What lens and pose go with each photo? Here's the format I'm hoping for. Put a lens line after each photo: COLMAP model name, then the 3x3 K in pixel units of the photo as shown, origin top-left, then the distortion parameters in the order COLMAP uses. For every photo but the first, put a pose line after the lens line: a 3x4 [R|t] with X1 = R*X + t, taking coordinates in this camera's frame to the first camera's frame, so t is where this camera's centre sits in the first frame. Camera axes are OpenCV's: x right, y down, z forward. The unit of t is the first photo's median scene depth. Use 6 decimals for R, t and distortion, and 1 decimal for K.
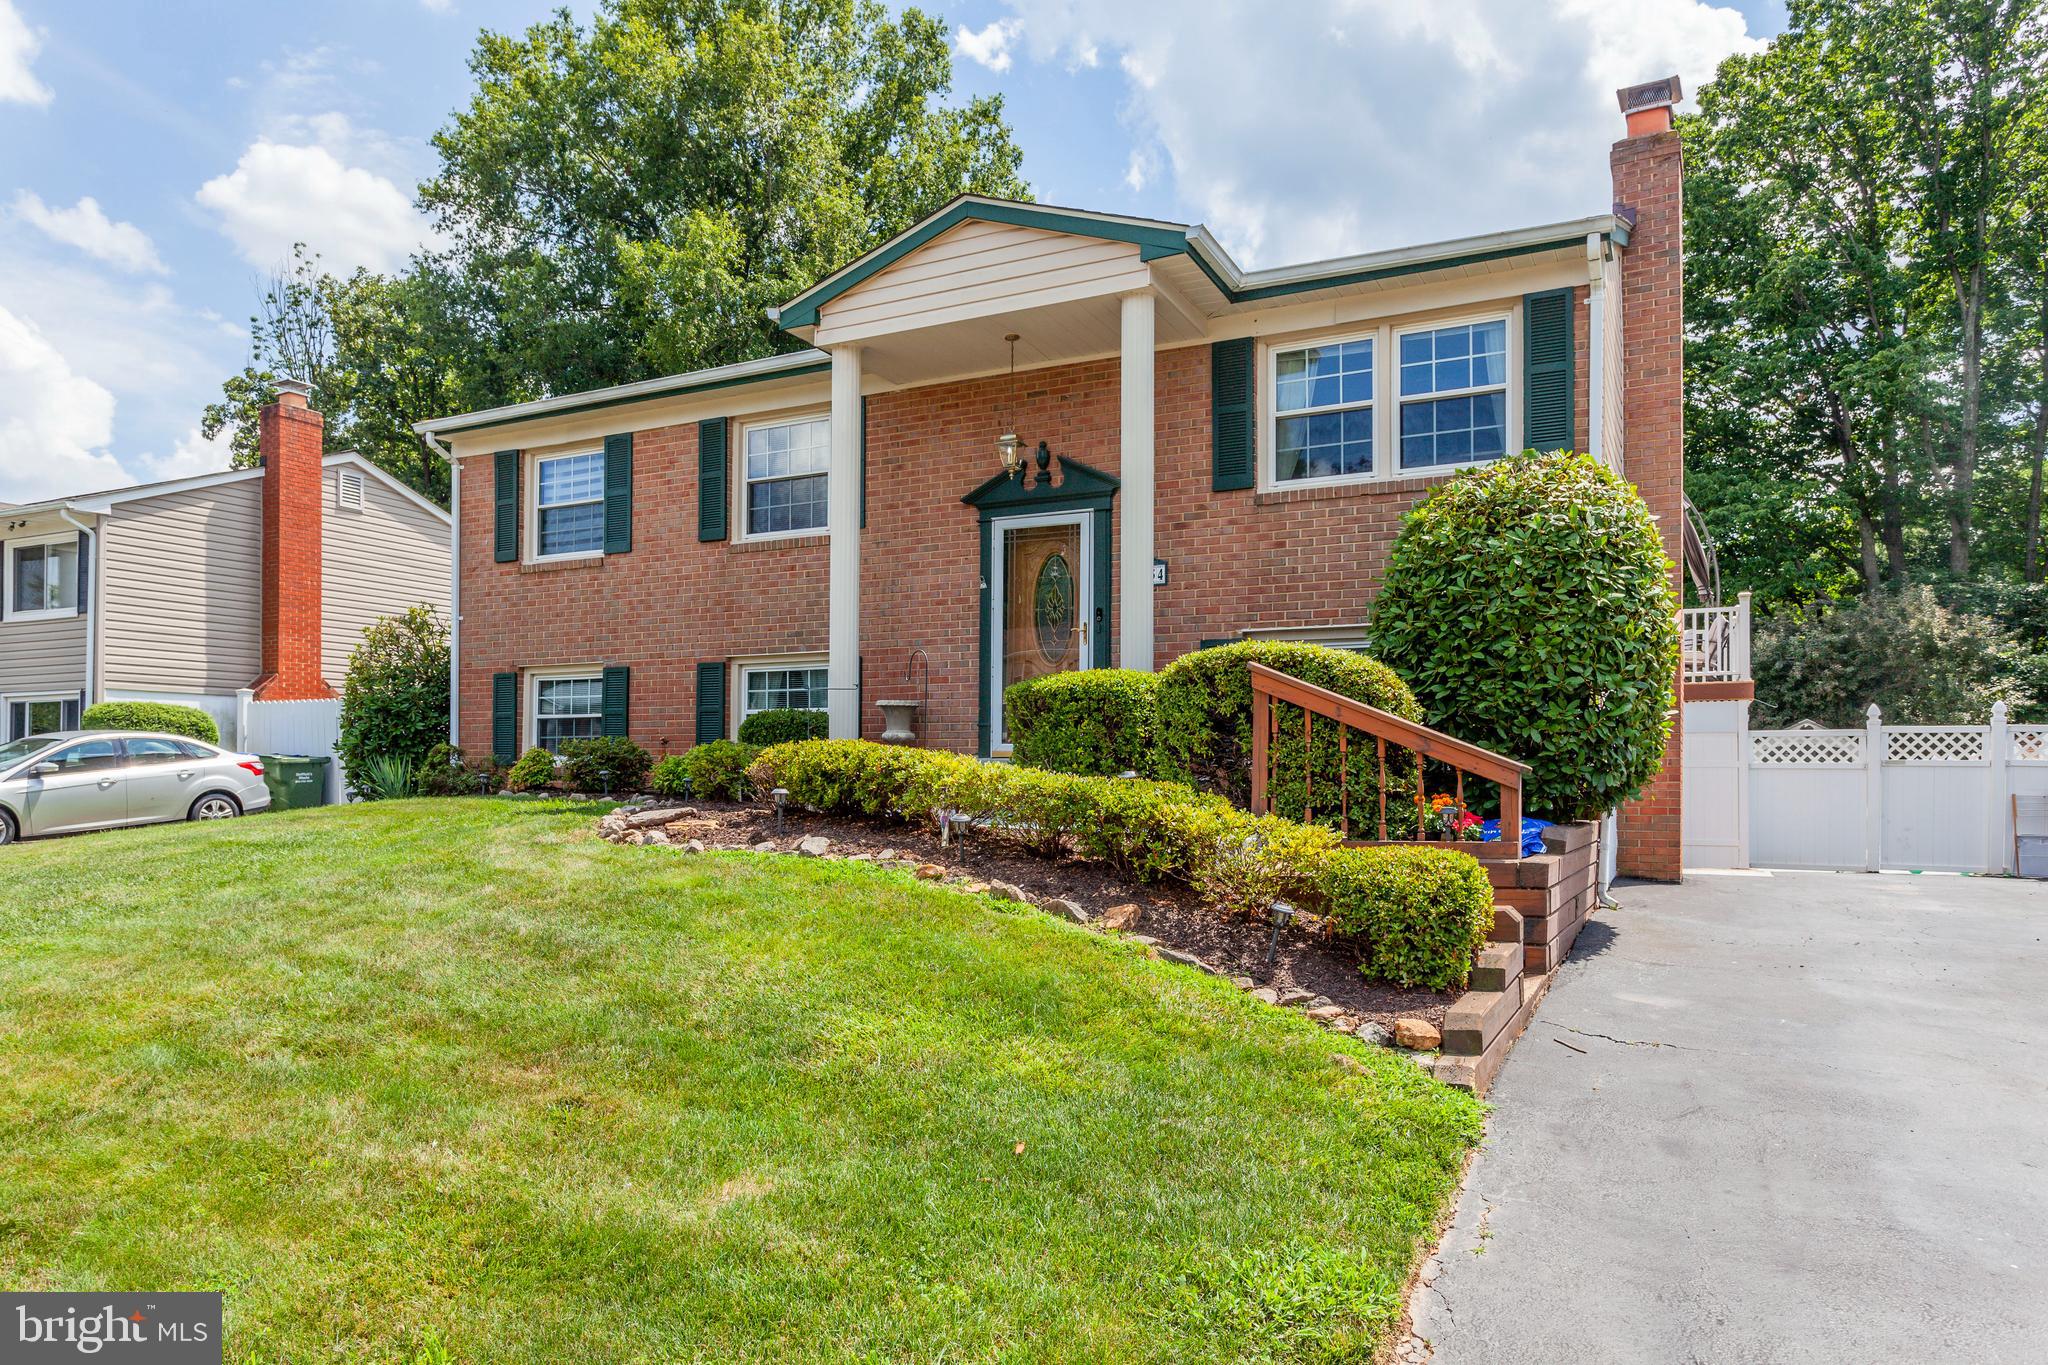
lens RADIAL K [[1337.8, 0, 1057.3], [0, 1337.8, 756.8], [0, 0, 1]] dist [-0.002515, -0.010369]
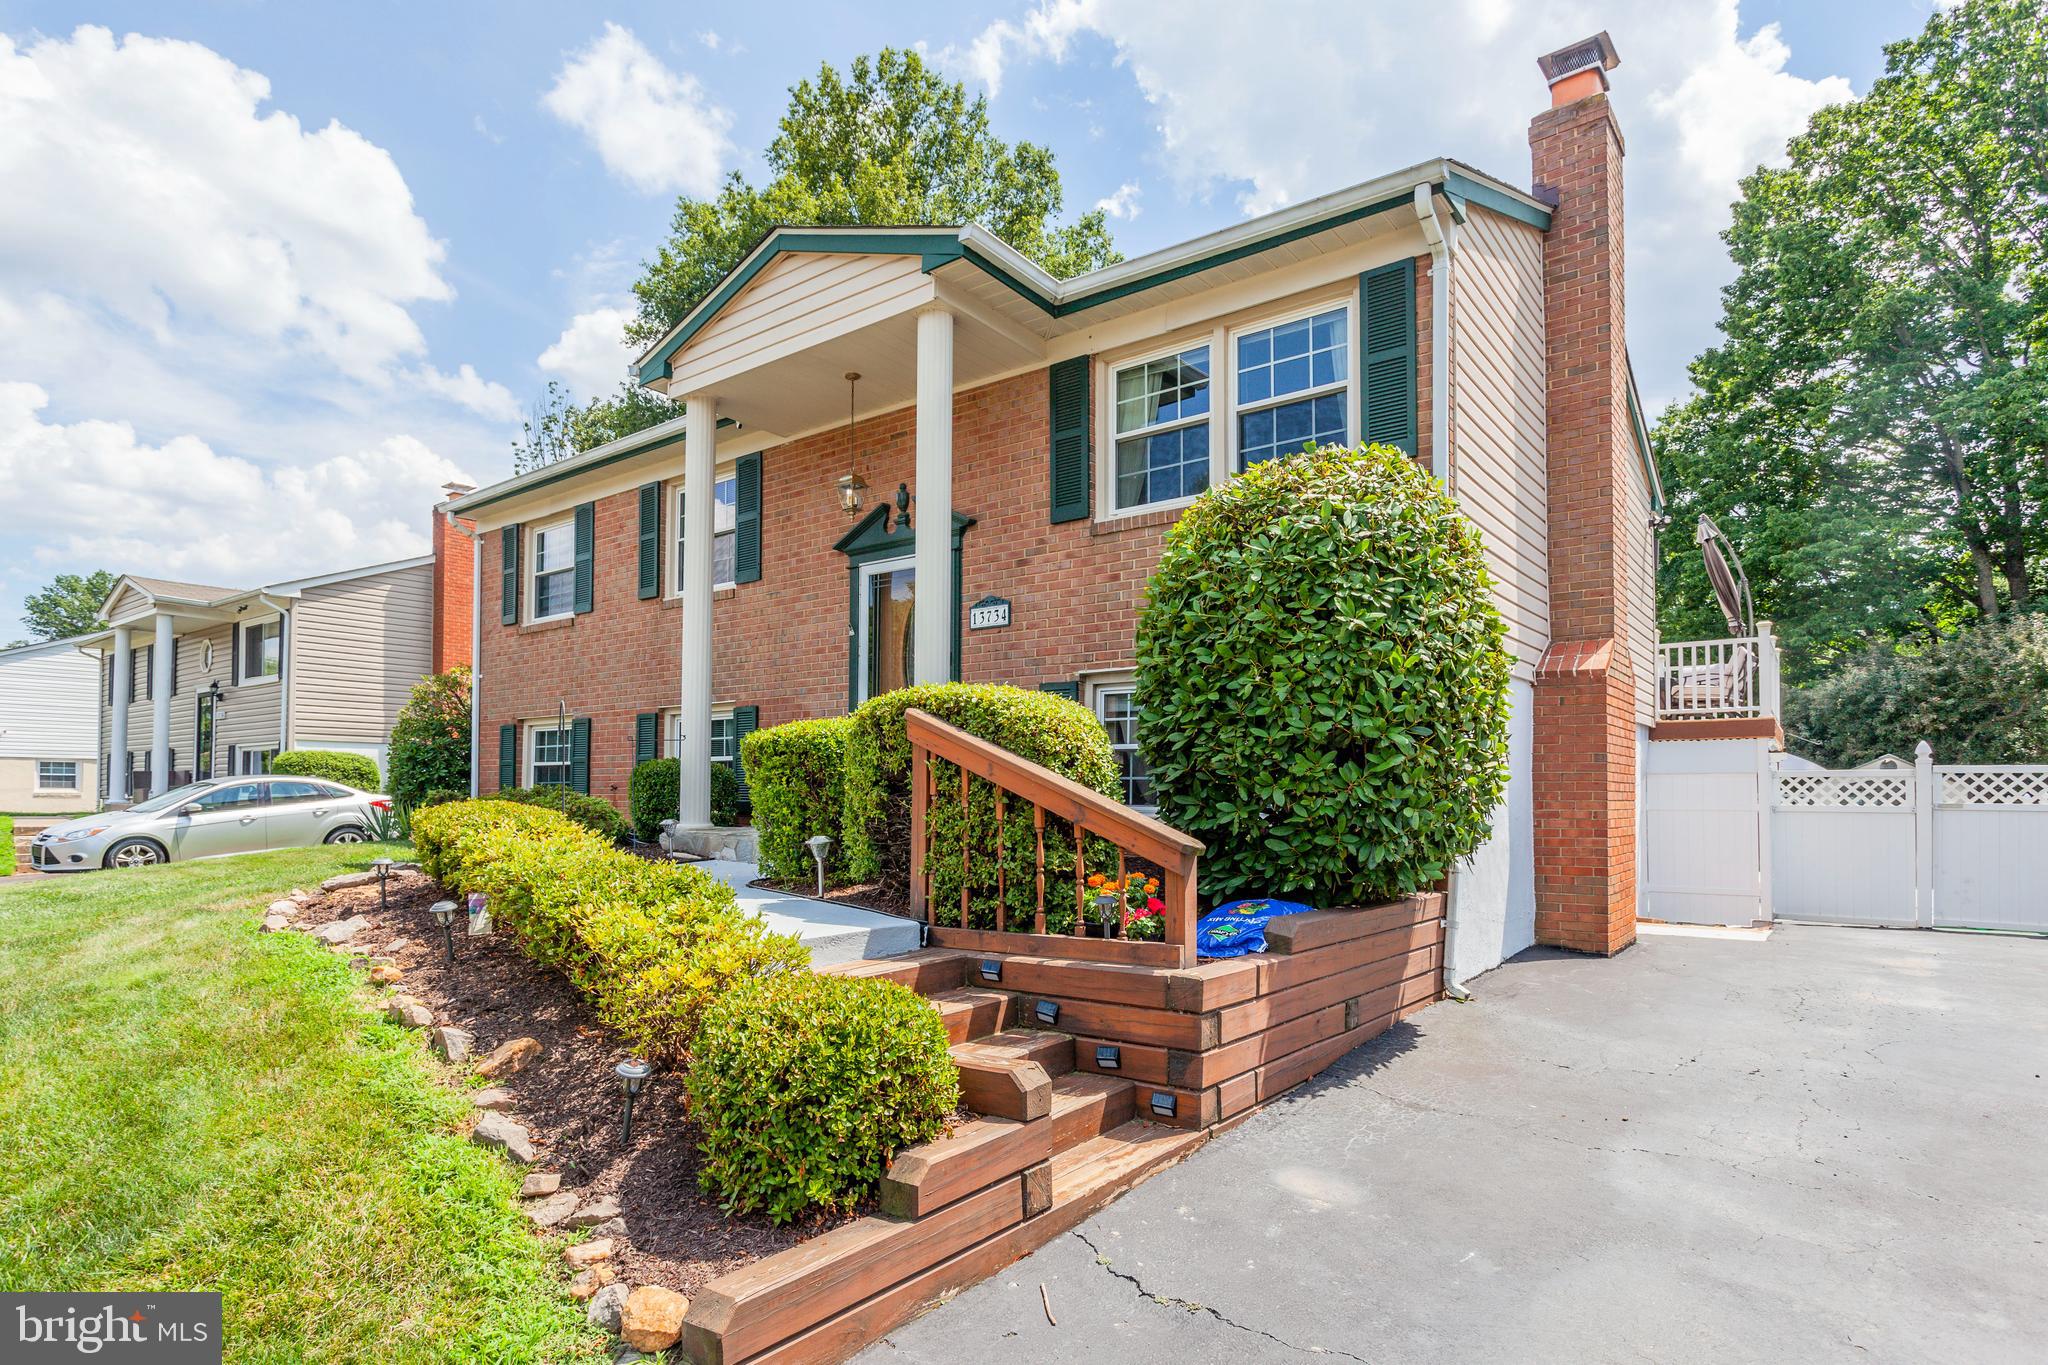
lens RADIAL K [[1108.5, 0, 1028.4], [0, 1108.5, 765.9], [0, 0, 1]] dist [-0.005387, -0.001108]
pose [[0.982427, -0.004546, -0.186590, 0.180931], [0.001369, 0.999852, -0.017149, -0.012486], [0.186640, 0.016593, 0.982288, 0.179775]]
